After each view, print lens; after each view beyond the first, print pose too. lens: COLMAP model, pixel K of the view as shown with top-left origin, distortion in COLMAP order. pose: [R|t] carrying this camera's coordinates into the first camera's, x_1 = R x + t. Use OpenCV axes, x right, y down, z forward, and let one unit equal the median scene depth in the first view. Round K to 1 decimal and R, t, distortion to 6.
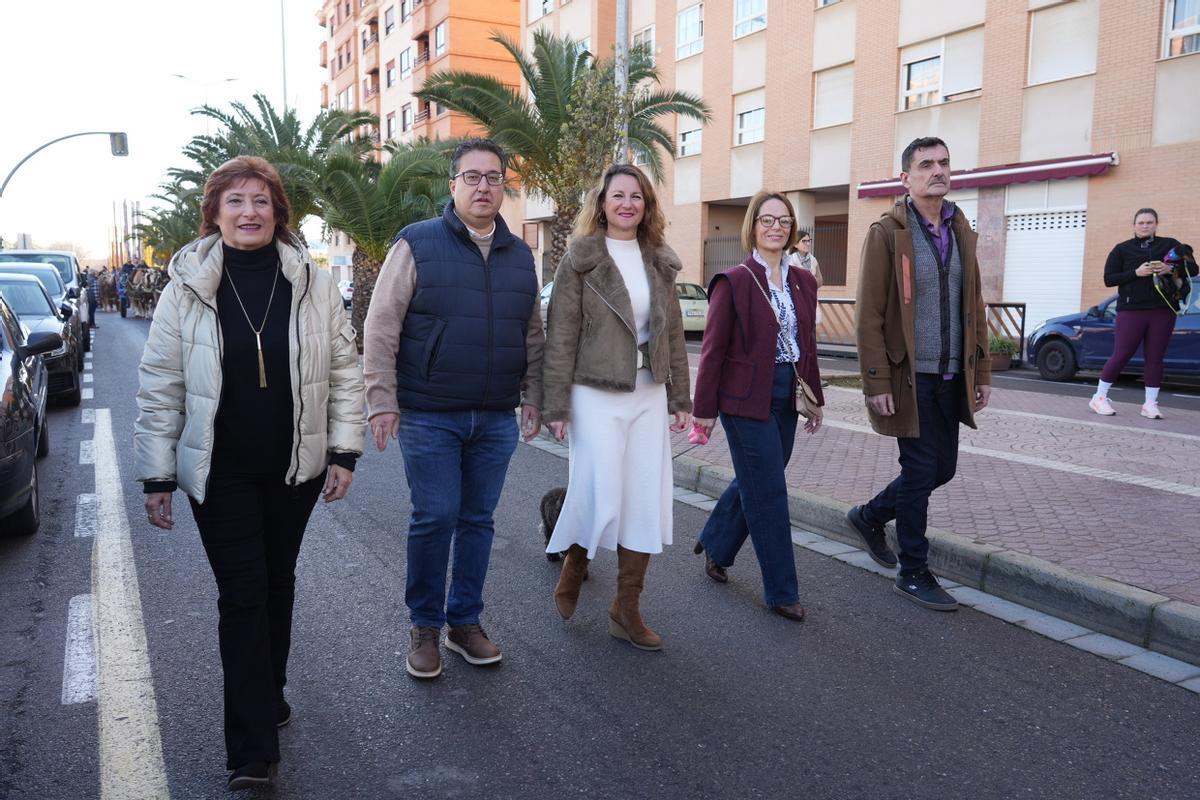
lens RADIAL K [[976.8, 0, 600.0], [0, 976.8, 400.0], [0, 0, 1]] dist [0.003102, 0.001441]
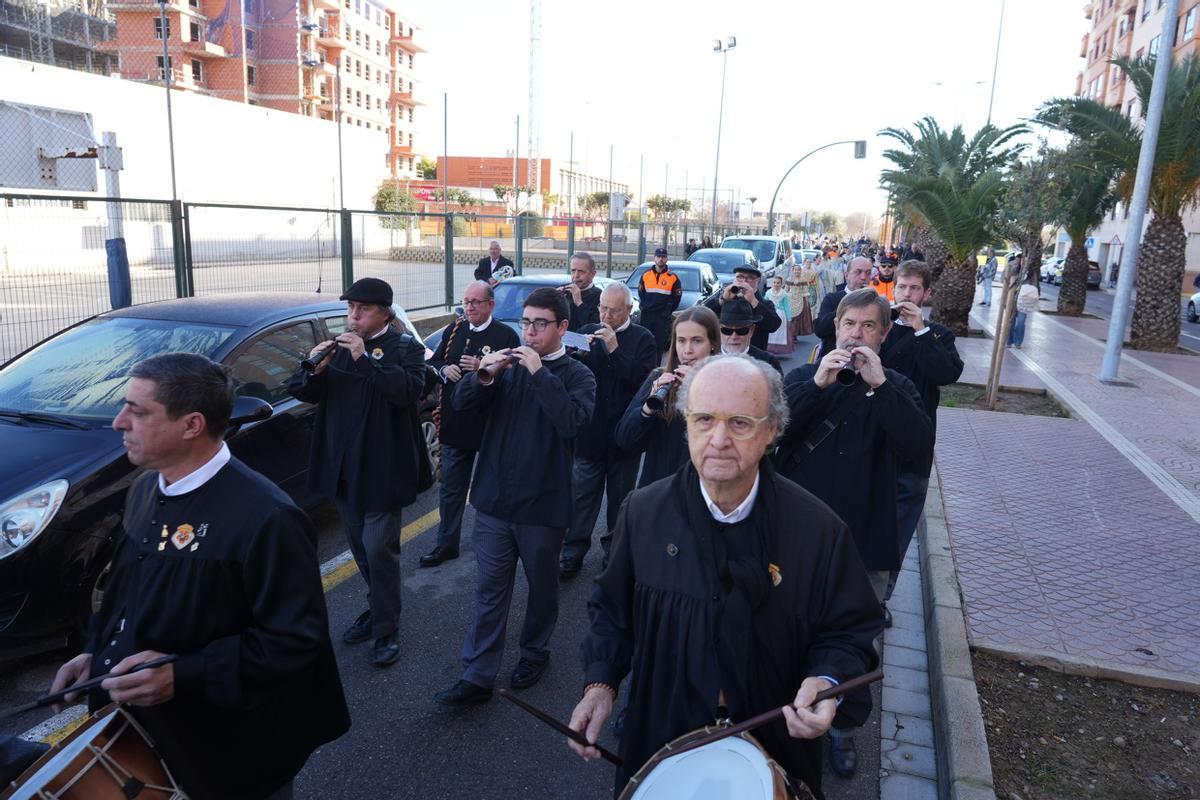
lens RADIAL K [[821.0, 0, 600.0], [0, 821.0, 400.0], [0, 0, 1]] dist [-0.032339, 0.021525]
pose [[0.679984, 0.176949, -0.711555, 0.168541], [-0.125293, 0.984211, 0.125019, -0.029323], [0.722443, 0.004142, 0.691418, -0.033056]]
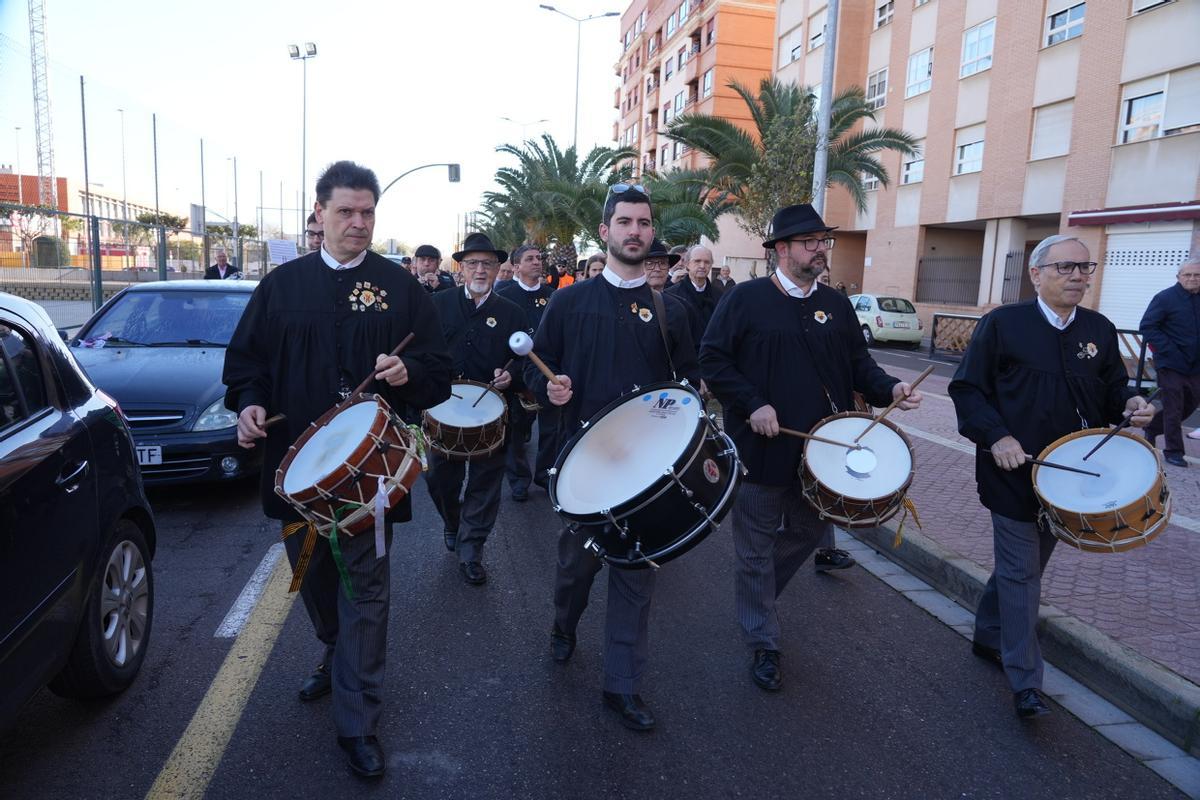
lens RADIAL K [[806.5, 0, 600.0], [0, 806.5, 400.0], [0, 0, 1]] dist [-0.030180, 0.007170]
pose [[0.956874, 0.077255, -0.280041, 0.032992], [-0.070226, 0.996915, 0.035063, -0.011807], [0.281886, -0.013885, 0.959347, 0.017421]]
